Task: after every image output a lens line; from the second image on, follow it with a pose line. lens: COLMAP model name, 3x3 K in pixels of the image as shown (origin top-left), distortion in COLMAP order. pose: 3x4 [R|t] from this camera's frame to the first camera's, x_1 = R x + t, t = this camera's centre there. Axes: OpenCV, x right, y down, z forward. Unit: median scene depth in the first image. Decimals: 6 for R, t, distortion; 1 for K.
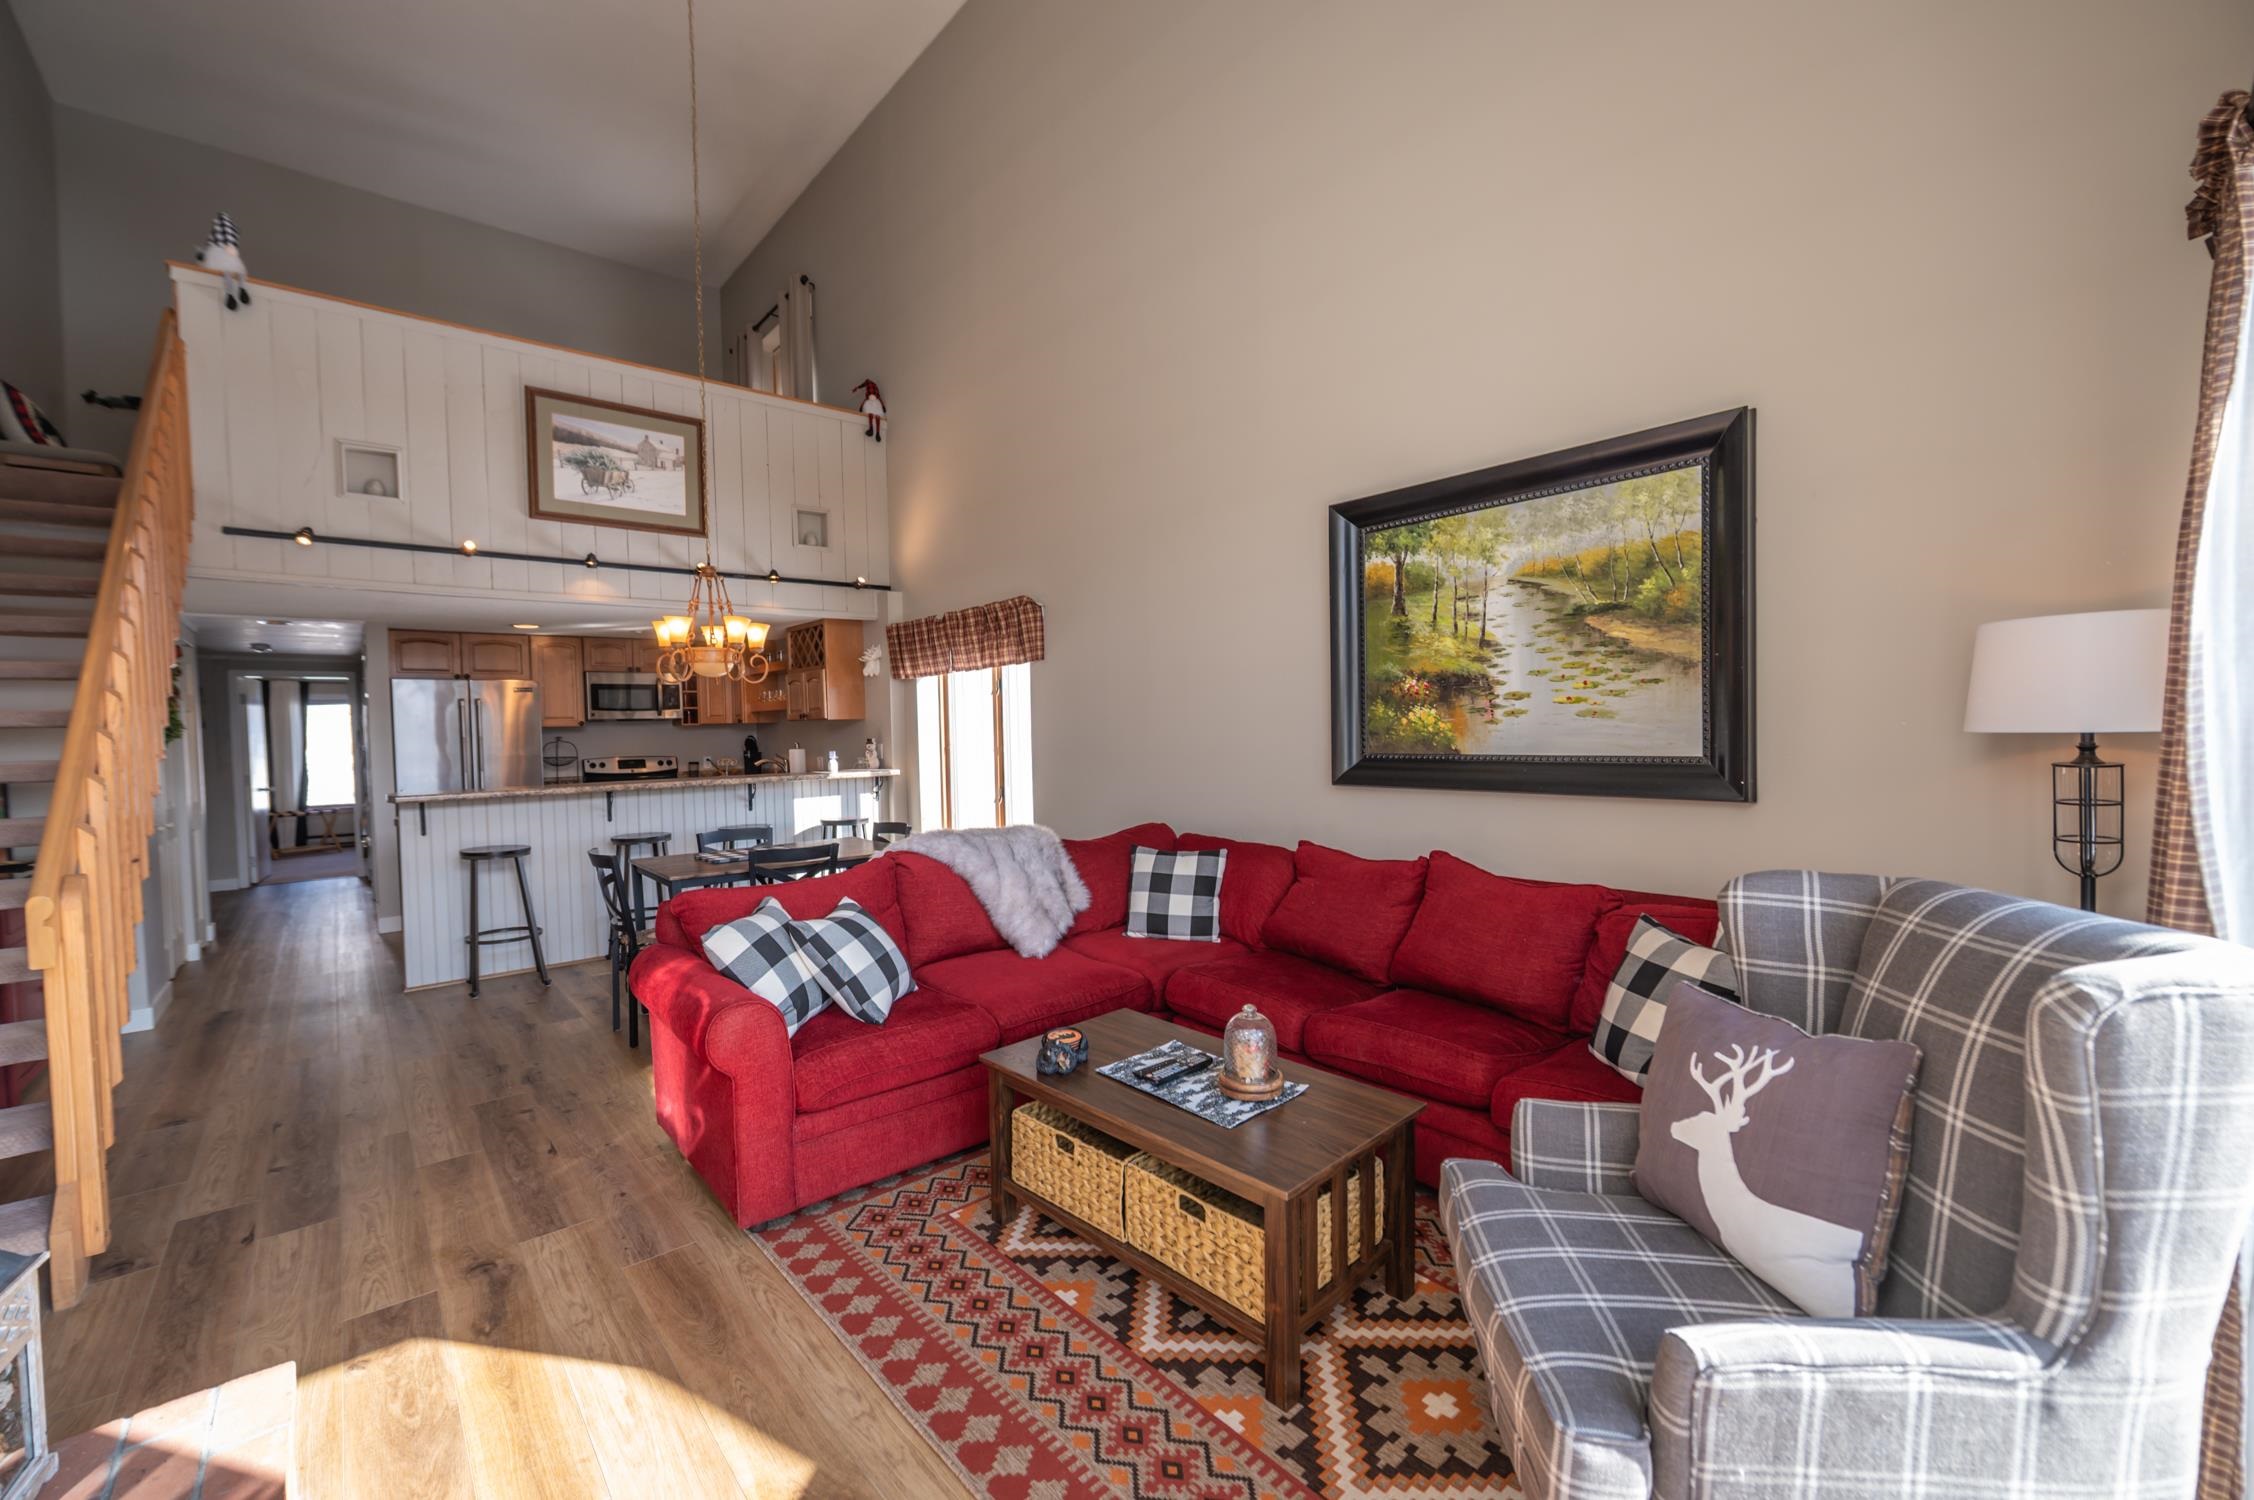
lens RADIAL K [[897.7, 0, 1118.8], [0, 897.7, 751.9], [0, 0, 1]] dist [-0.008350, -0.000401]
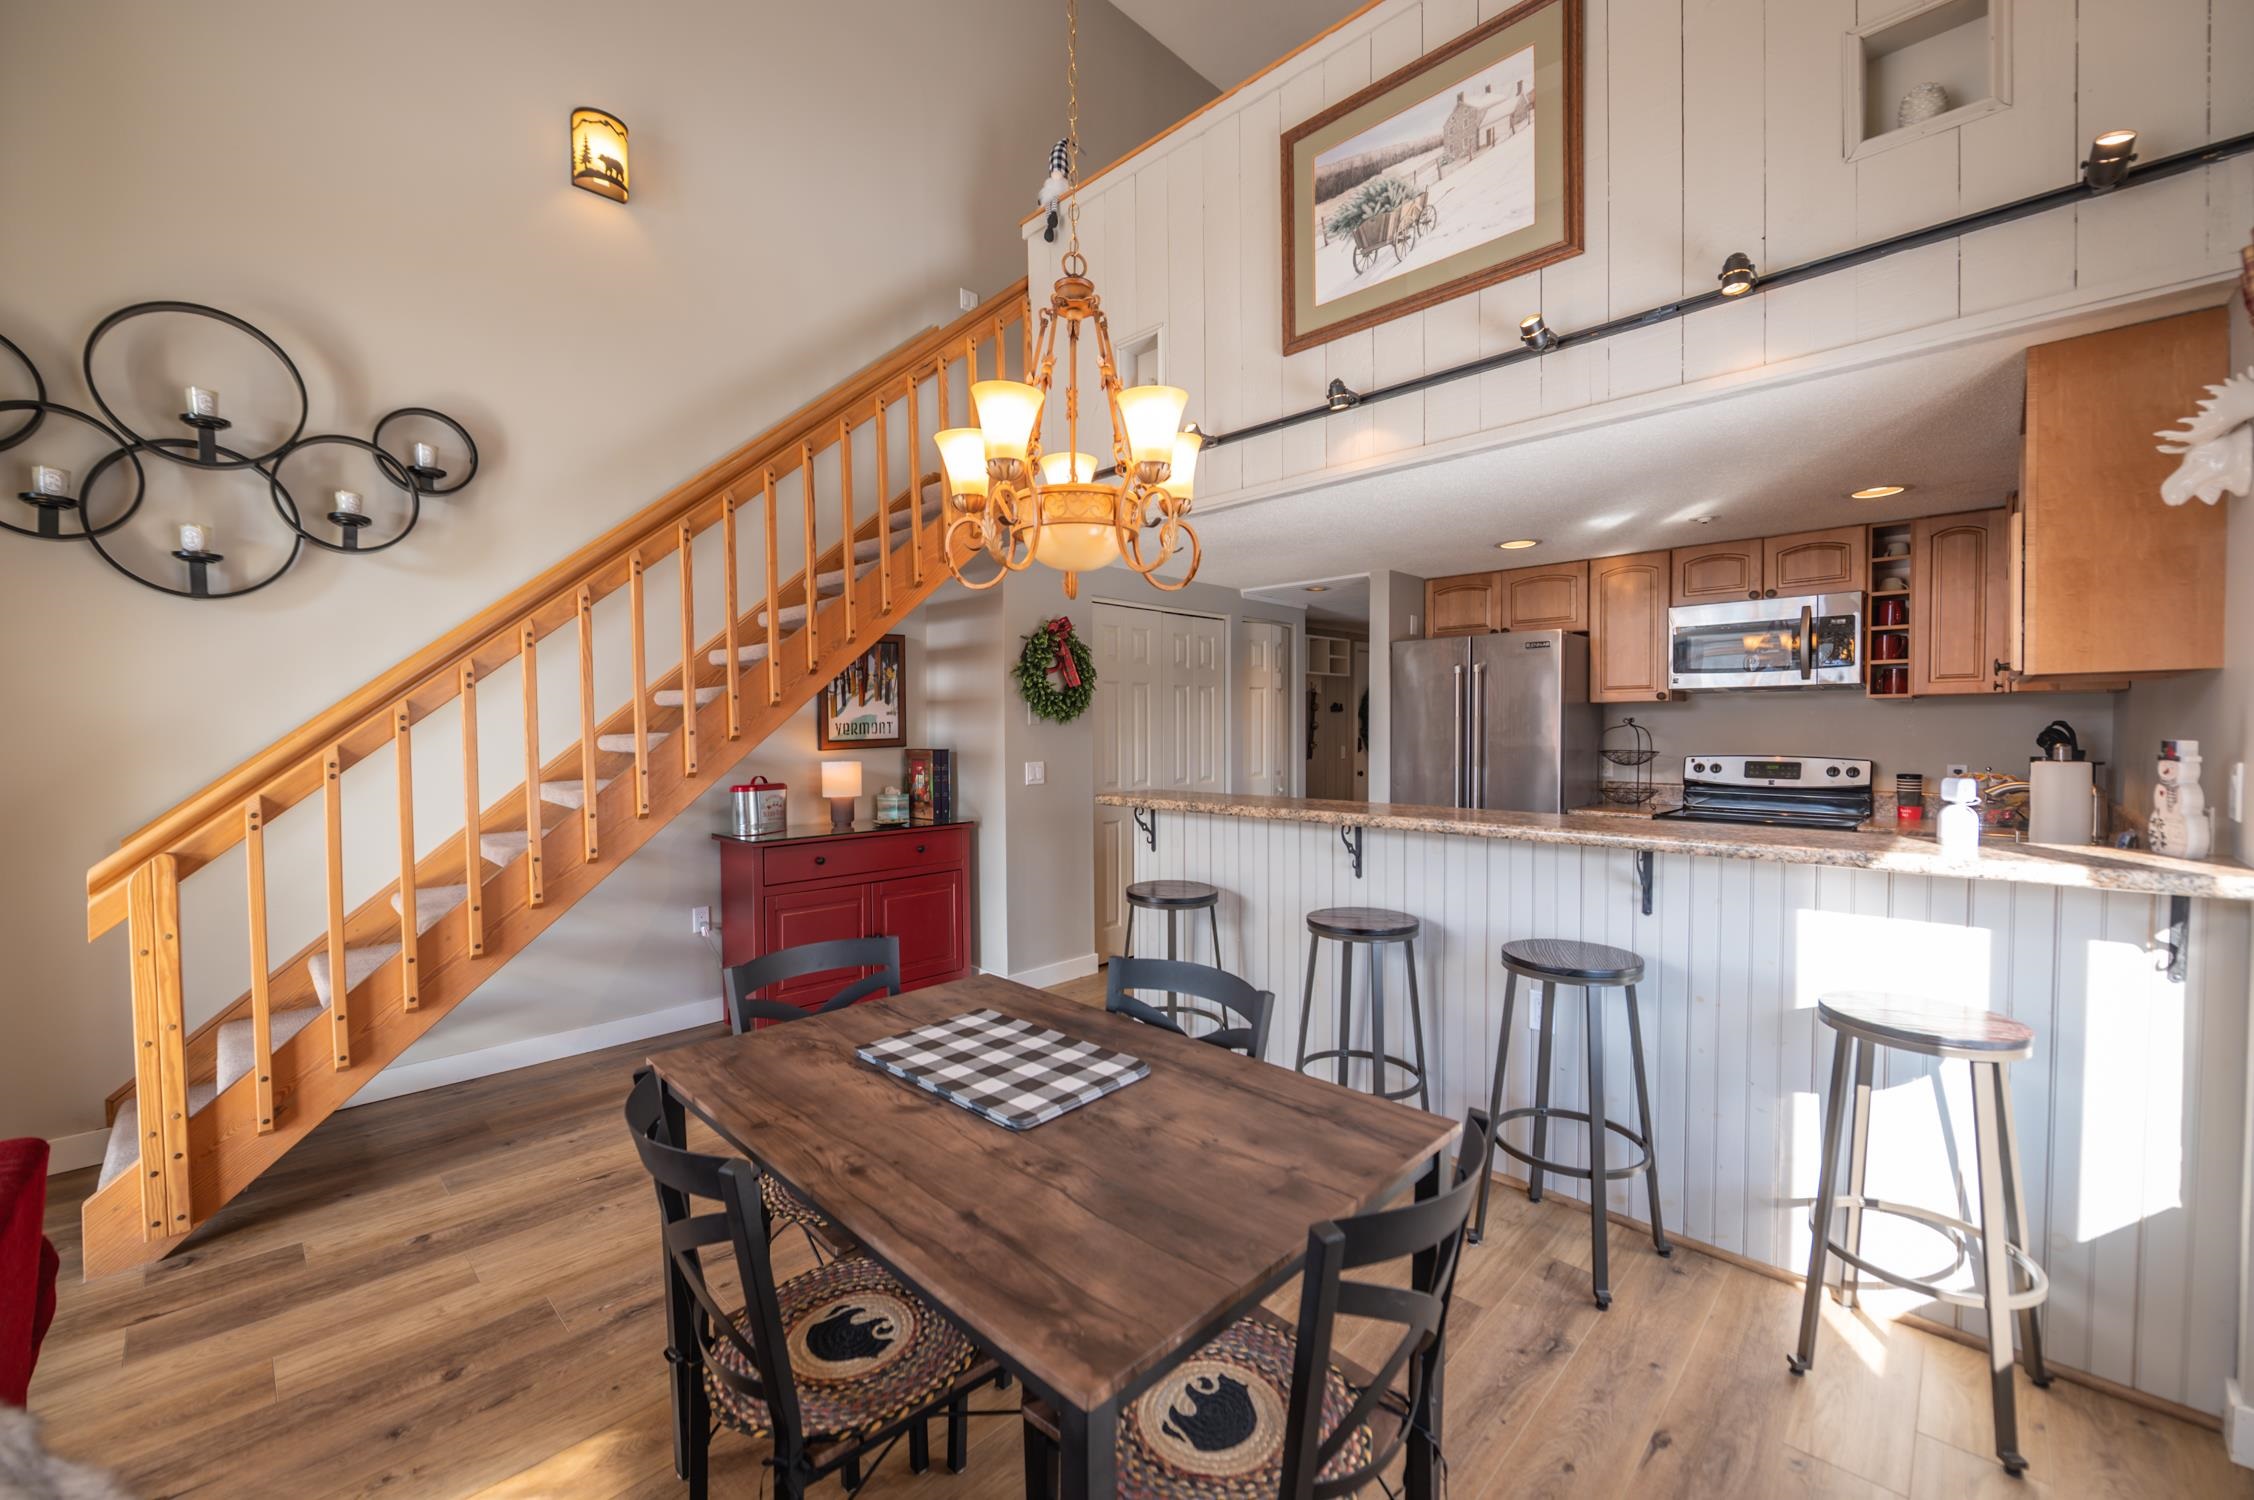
lens RADIAL K [[894.4, 0, 1119.2], [0, 894.4, 748.8], [0, 0, 1]] dist [-0.009587, -0.000699]
pose [[0.079412, 0.046811, -0.995742, -0.075841], [-0.025037, 0.998675, 0.044952, -0.028906], [0.996527, 0.021361, 0.080479, 1.181536]]
